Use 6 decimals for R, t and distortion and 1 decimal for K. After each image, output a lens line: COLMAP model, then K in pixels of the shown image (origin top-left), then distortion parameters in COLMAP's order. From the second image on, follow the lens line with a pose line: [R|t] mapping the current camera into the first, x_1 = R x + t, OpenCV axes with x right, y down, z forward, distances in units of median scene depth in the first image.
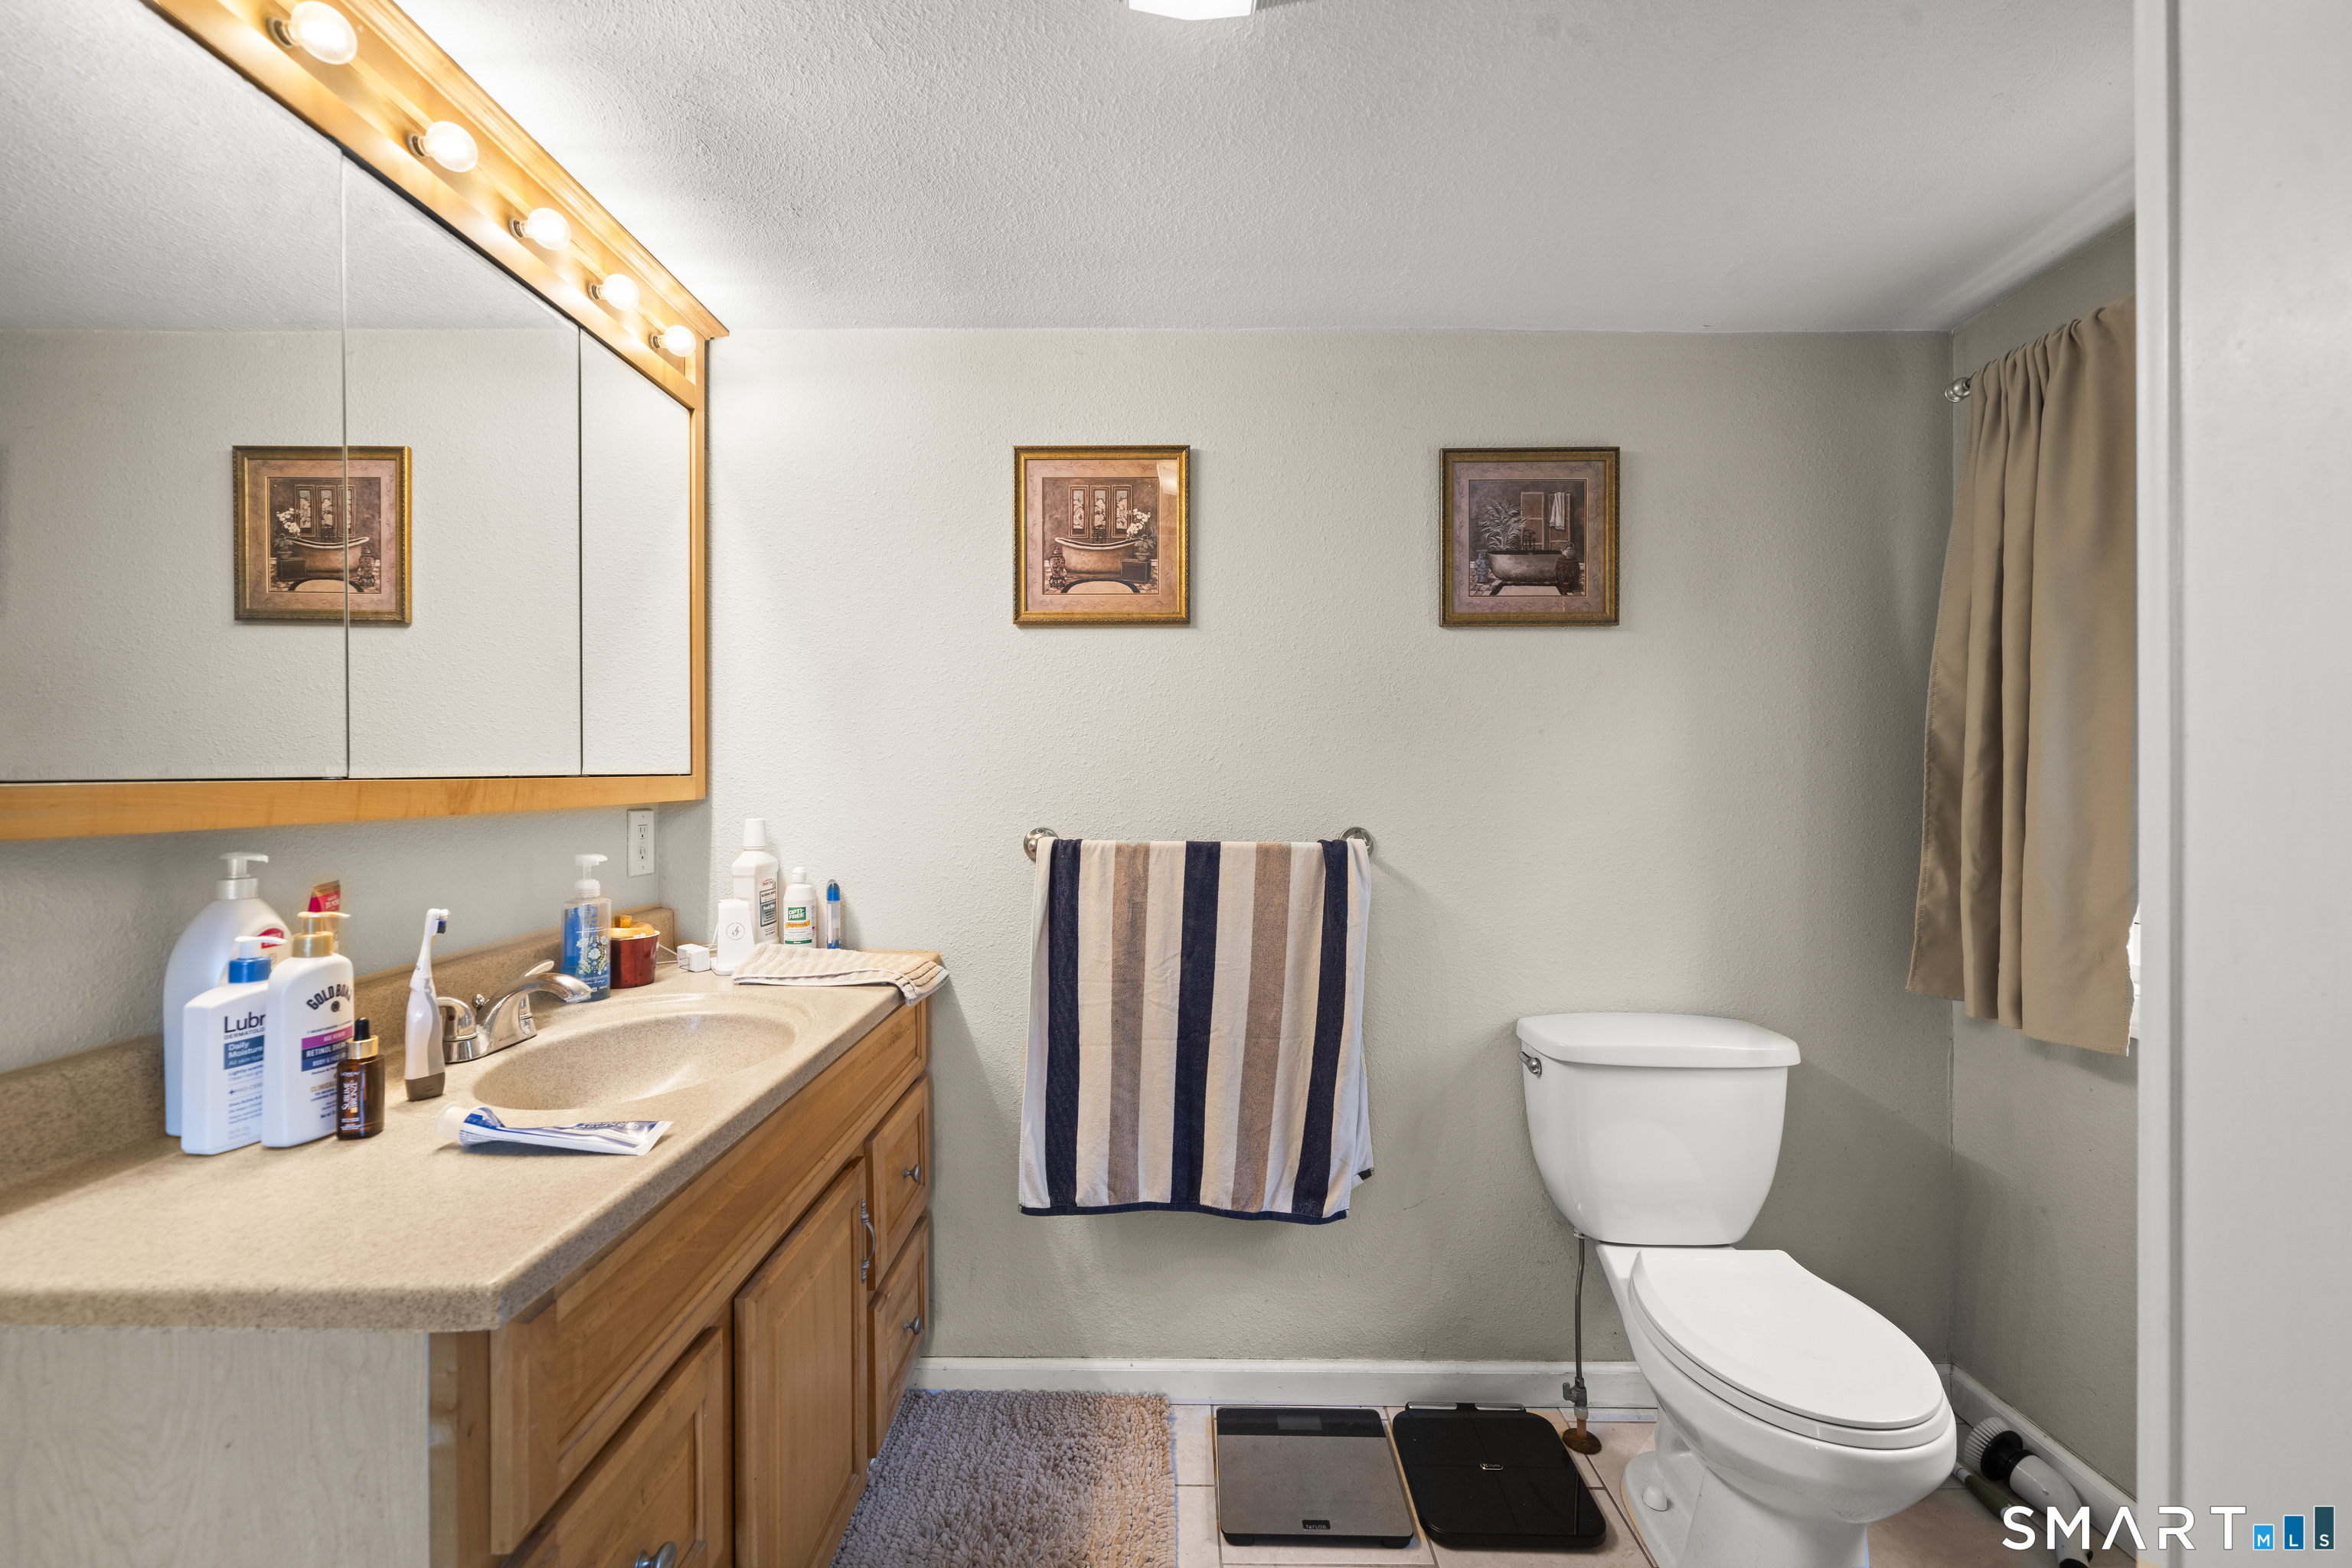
lens RADIAL K [[963.1, 0, 1177.1], [0, 963.1, 780.2], [0, 0, 1]] dist [-0.000626, 0.000288]
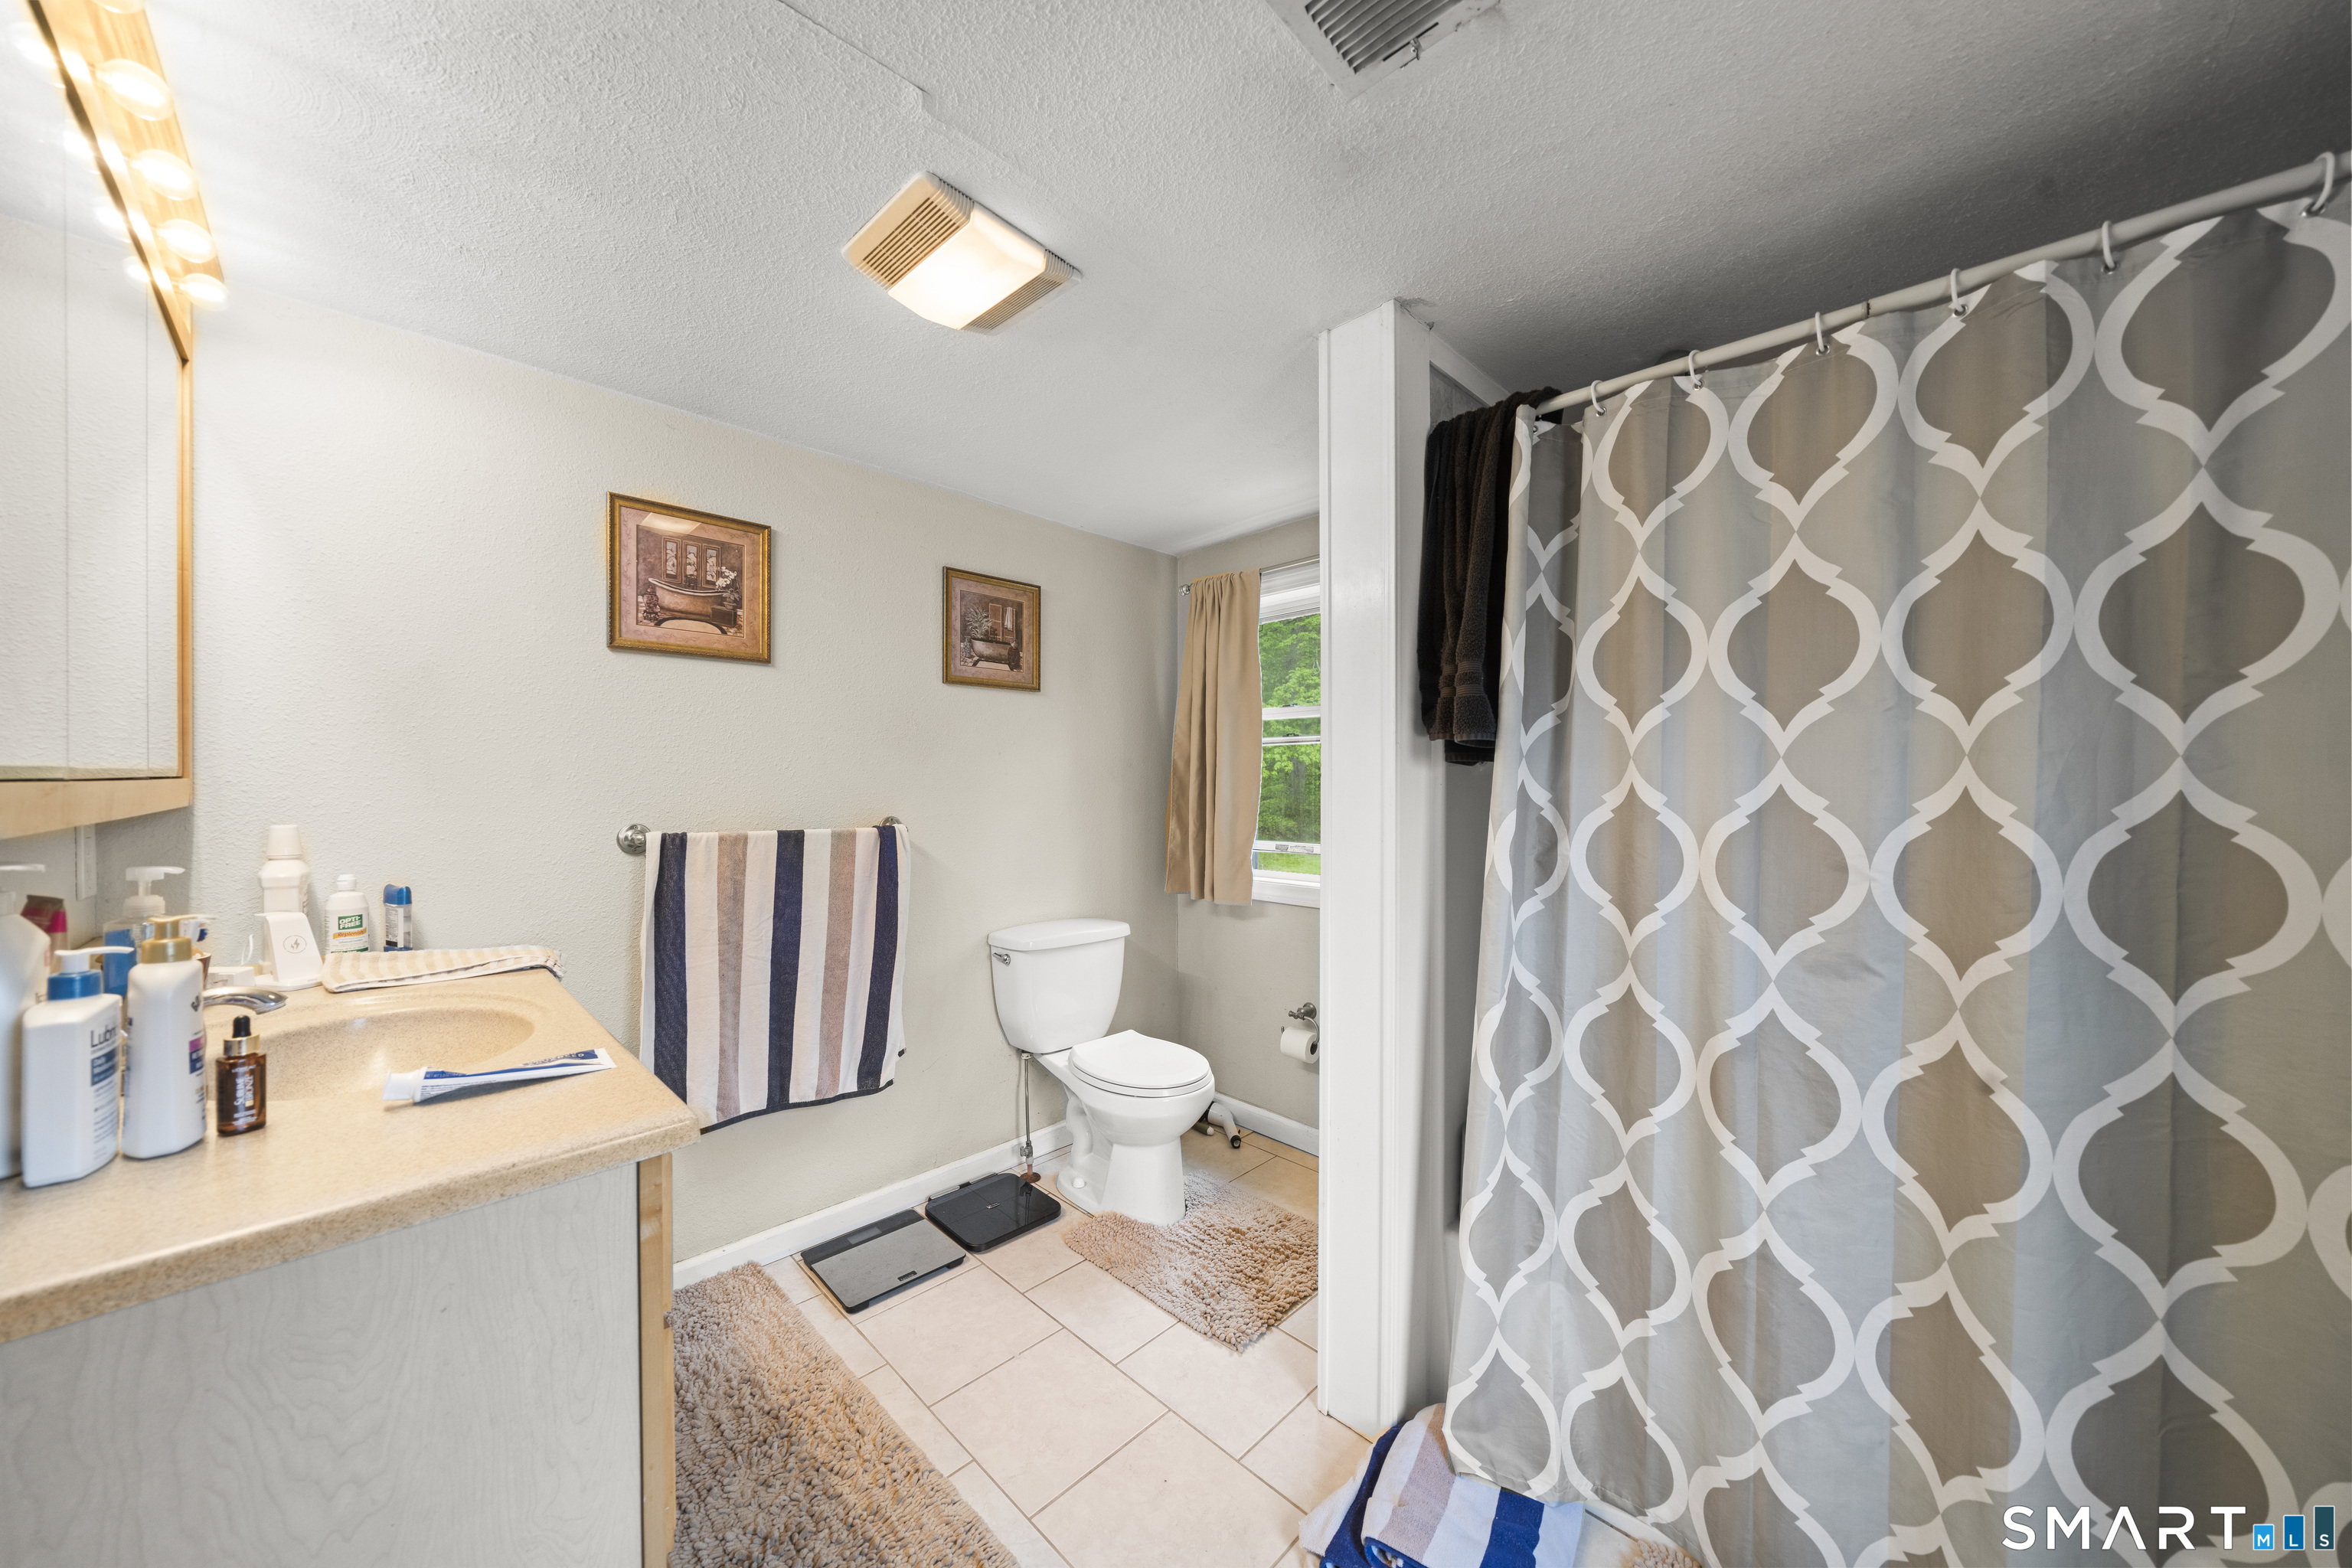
lens RADIAL K [[814.9, 0, 1175.4], [0, 814.9, 789.1], [0, 0, 1]] dist [-0.001730, -0.000101]
pose [[0.694025, -0.003188, 0.719943, -0.411976], [0.000197, 0.999991, 0.004238, 0.002421], [-0.719950, -0.002799, 0.694020, -0.161159]]
